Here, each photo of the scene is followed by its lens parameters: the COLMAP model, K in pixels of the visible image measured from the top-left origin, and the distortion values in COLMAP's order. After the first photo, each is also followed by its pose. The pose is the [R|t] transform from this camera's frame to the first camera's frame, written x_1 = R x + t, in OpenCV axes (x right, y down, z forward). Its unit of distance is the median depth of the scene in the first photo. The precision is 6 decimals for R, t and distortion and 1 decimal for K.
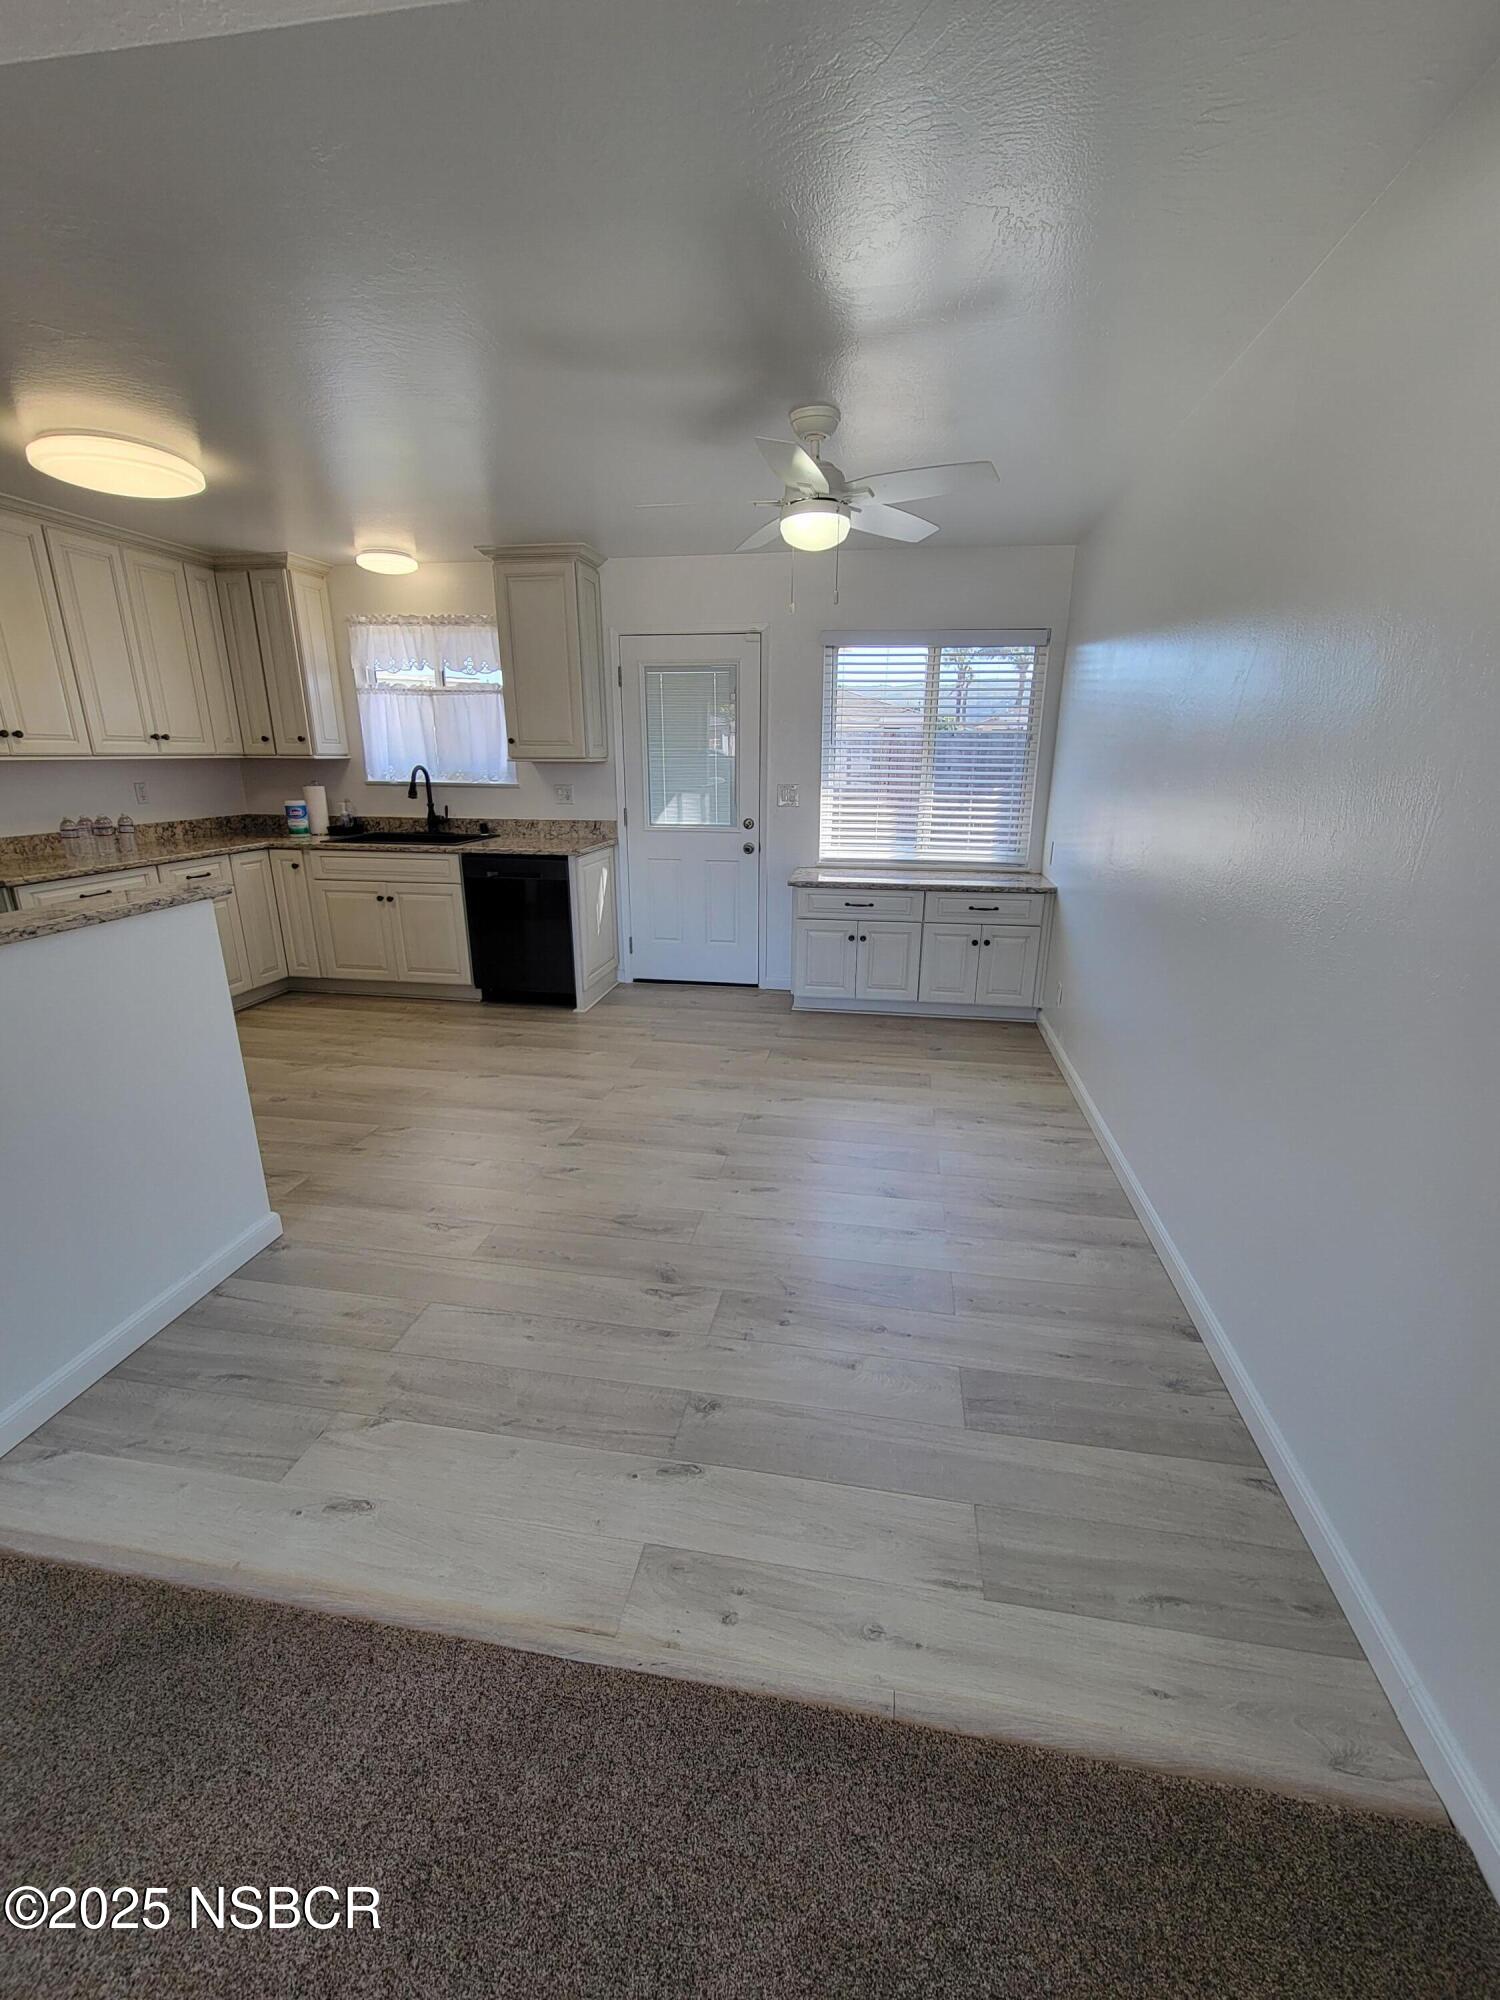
lens RADIAL K [[823.0, 0, 758.4], [0, 823.0, 999.1], [0, 0, 1]] dist [0.005276, -0.000813]
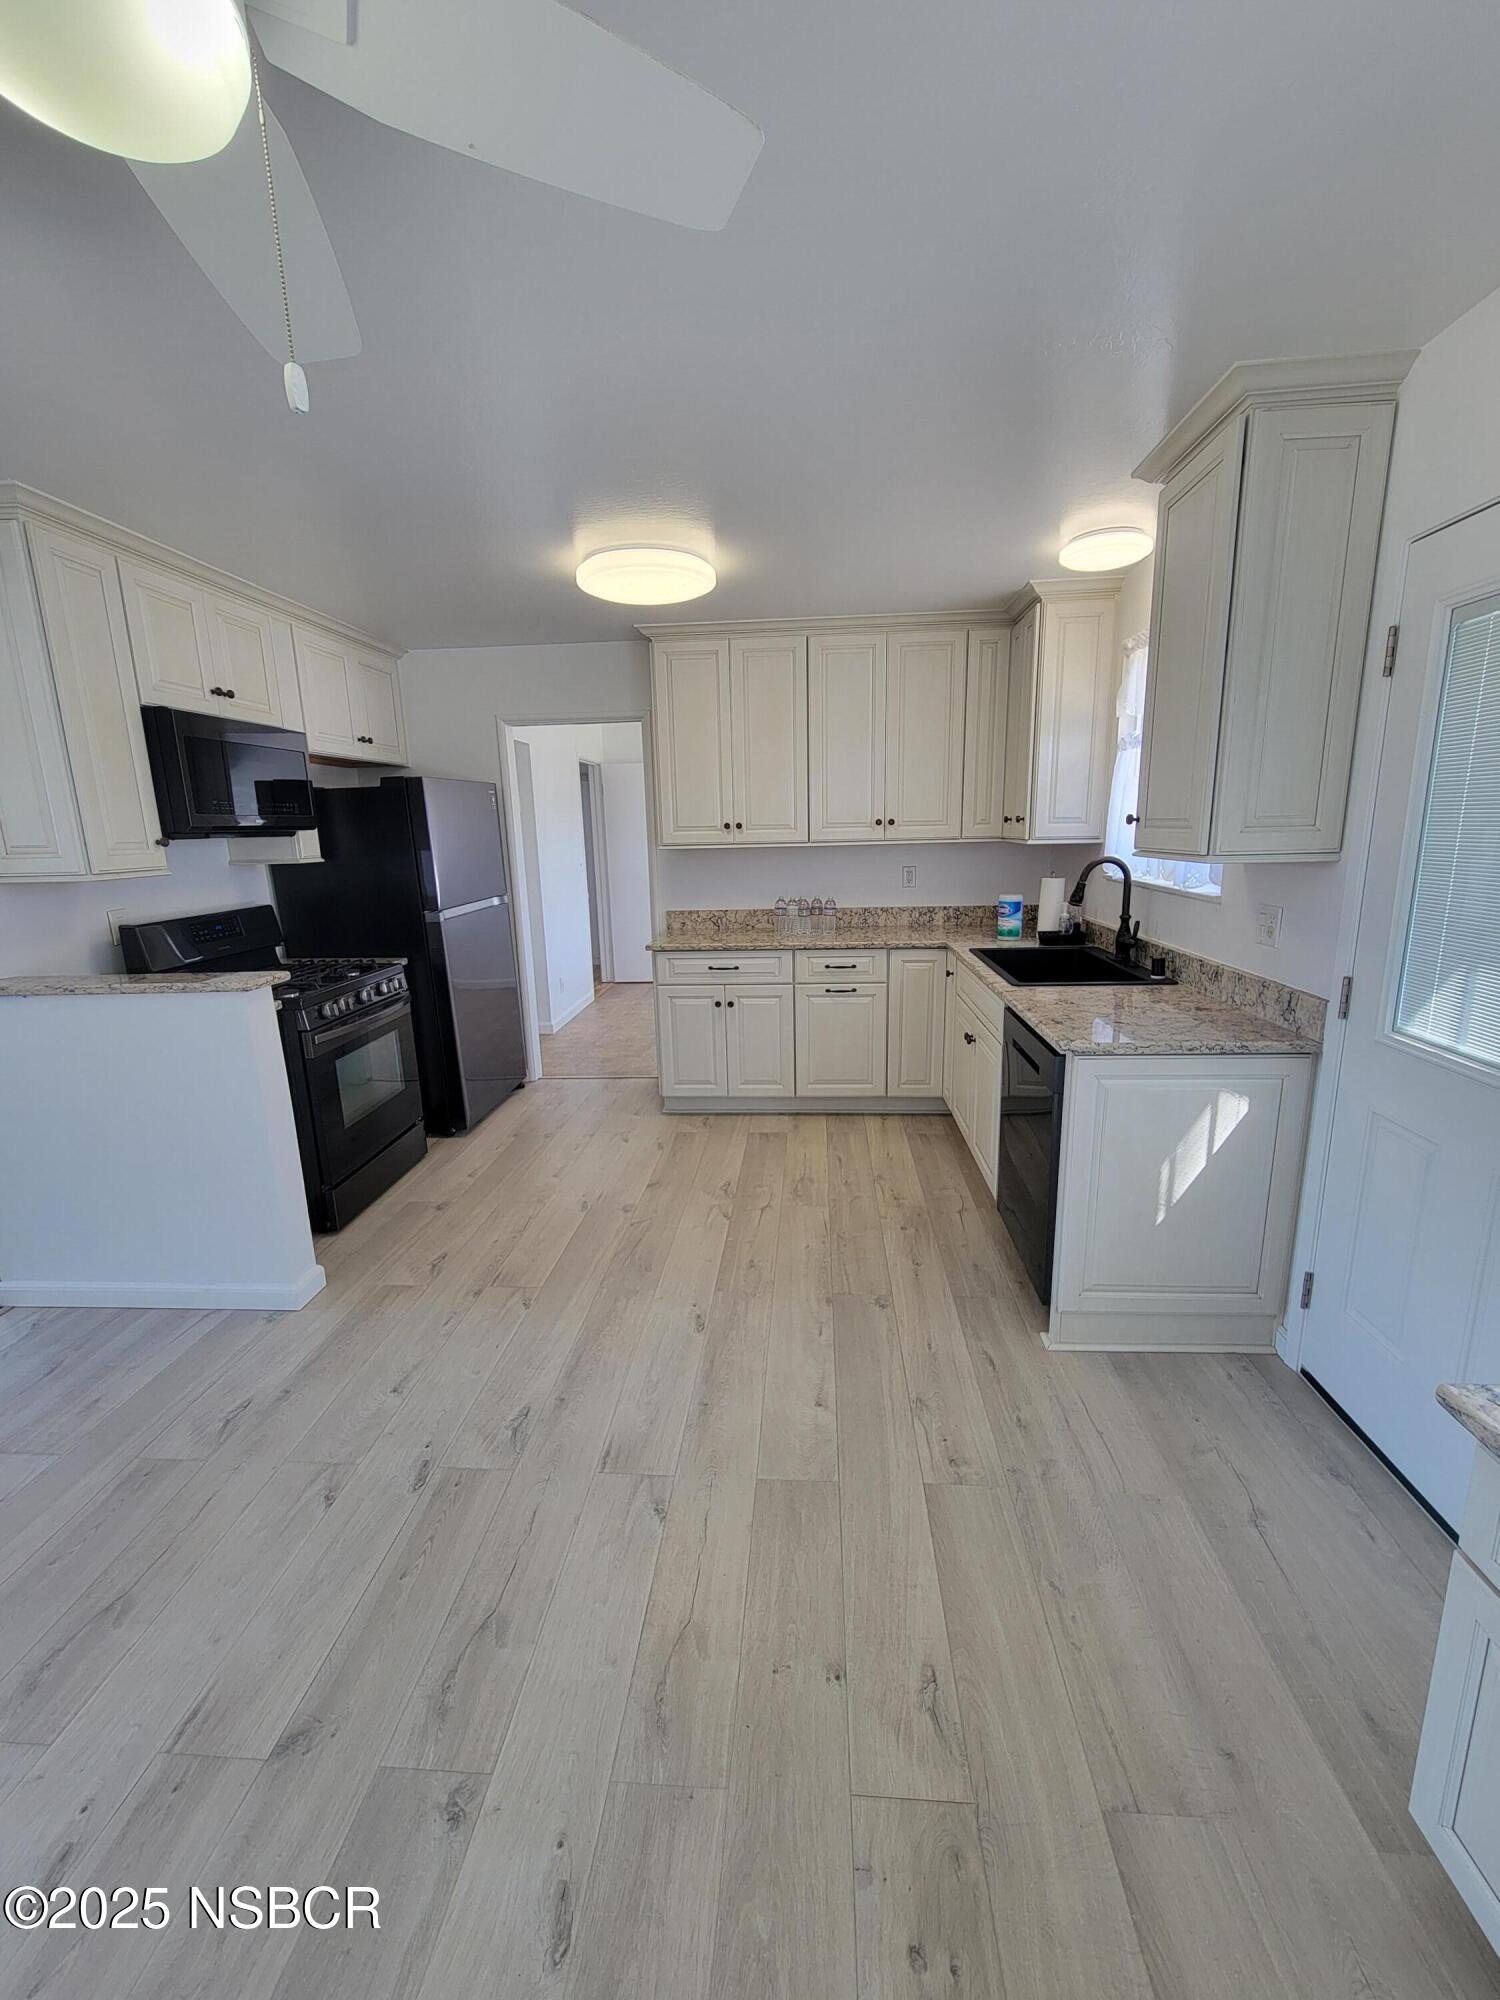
lens RADIAL K [[819.6, 0, 754.2], [0, 819.6, 1004.0], [0, 0, 1]] dist [0.002334, -0.001026]
pose [[0.089858, 0.207118, -0.974180, 0.268926], [-0.264926, 0.947868, 0.177088, -0.279330], [0.960073, 0.242173, 0.140044, 0.878918]]
